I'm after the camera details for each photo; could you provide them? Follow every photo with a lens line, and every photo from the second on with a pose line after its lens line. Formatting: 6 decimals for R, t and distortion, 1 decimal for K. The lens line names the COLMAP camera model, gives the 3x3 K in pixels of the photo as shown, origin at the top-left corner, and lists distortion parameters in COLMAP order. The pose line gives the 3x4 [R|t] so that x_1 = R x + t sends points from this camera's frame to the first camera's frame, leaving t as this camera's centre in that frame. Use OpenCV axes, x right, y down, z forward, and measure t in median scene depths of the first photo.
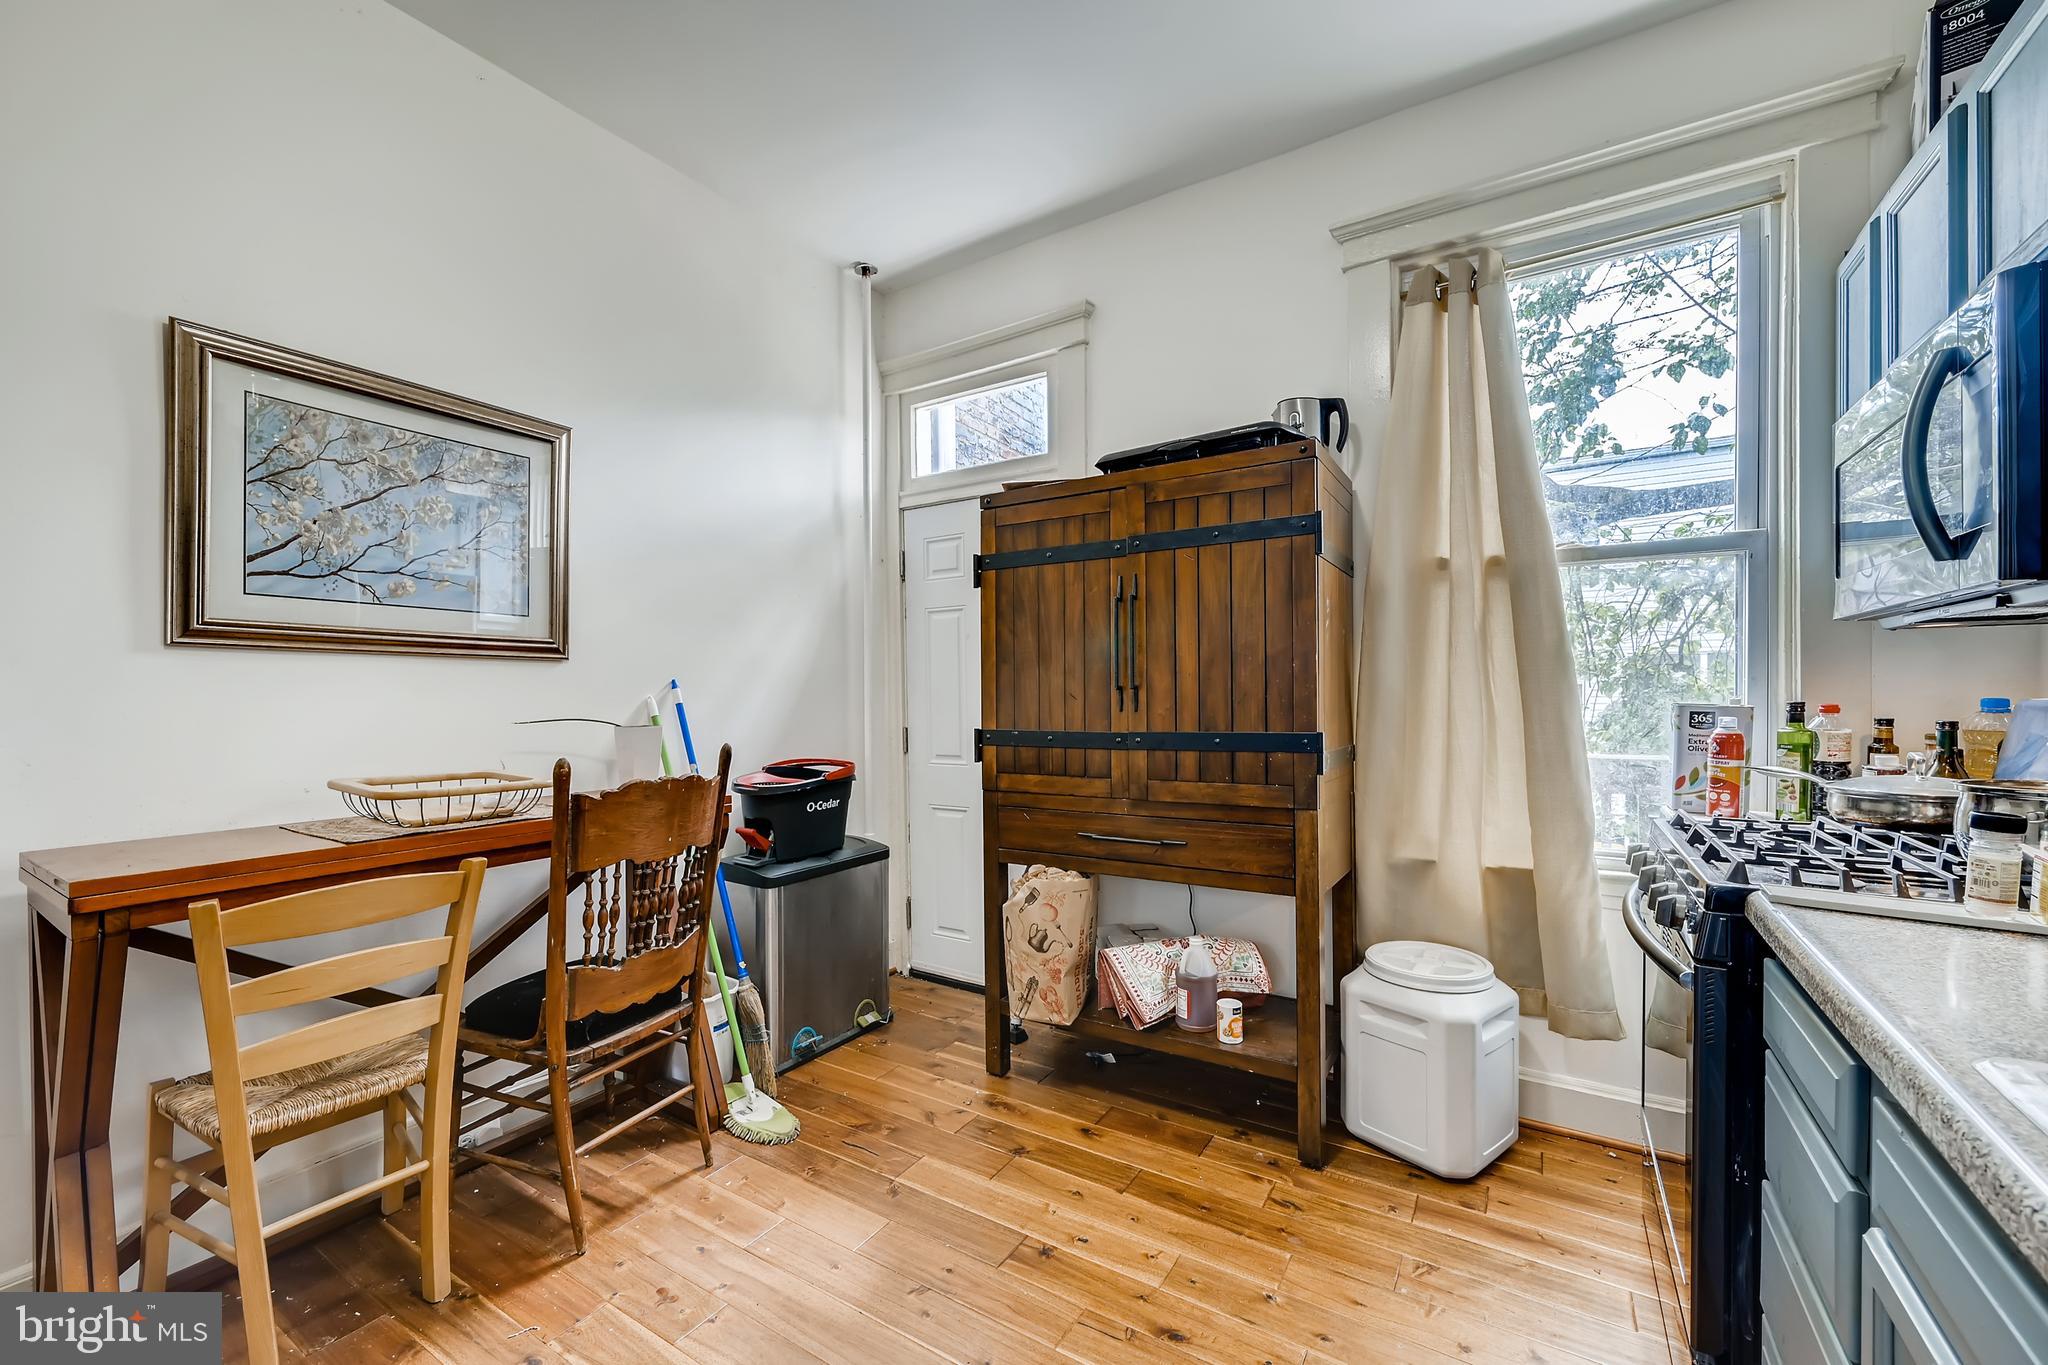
lens RADIAL K [[817.7, 0, 1034.9], [0, 817.7, 690.8], [0, 0, 1]] dist [0.001021, -0.000874]
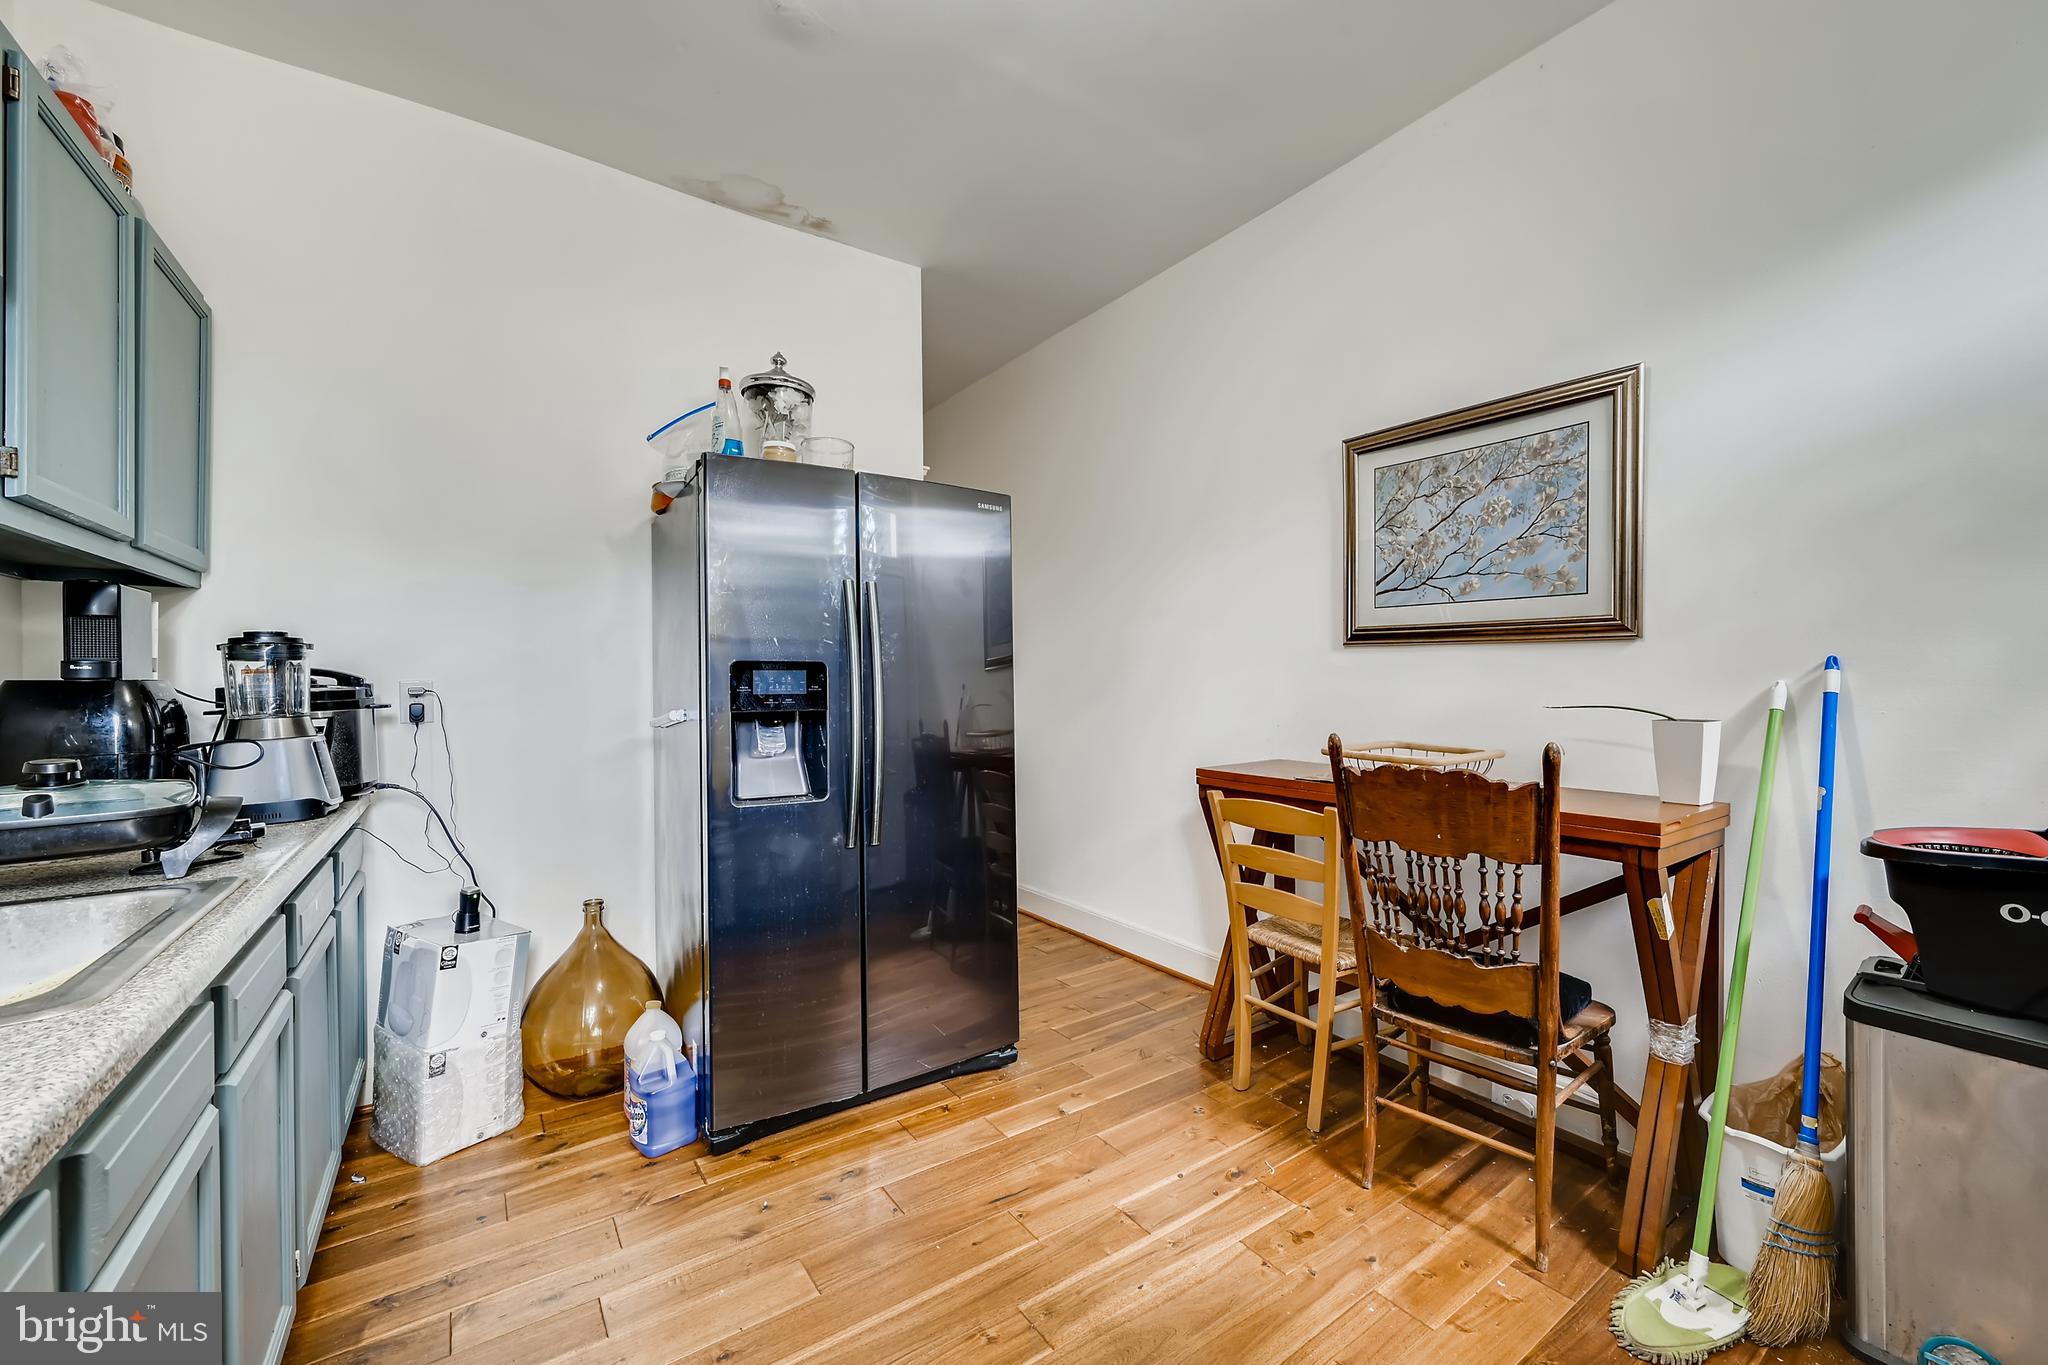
lens RADIAL K [[817.7, 0, 1035.9], [0, 817.7, 678.8], [0, 0, 1]] dist [0.001021, -0.000874]
pose [[-0.392893, 0.007194, -0.919556, 0.573264], [0.003200, 0.999974, 0.006456, -0.002822], [0.919579, -0.000406, -0.392905, 0.943261]]
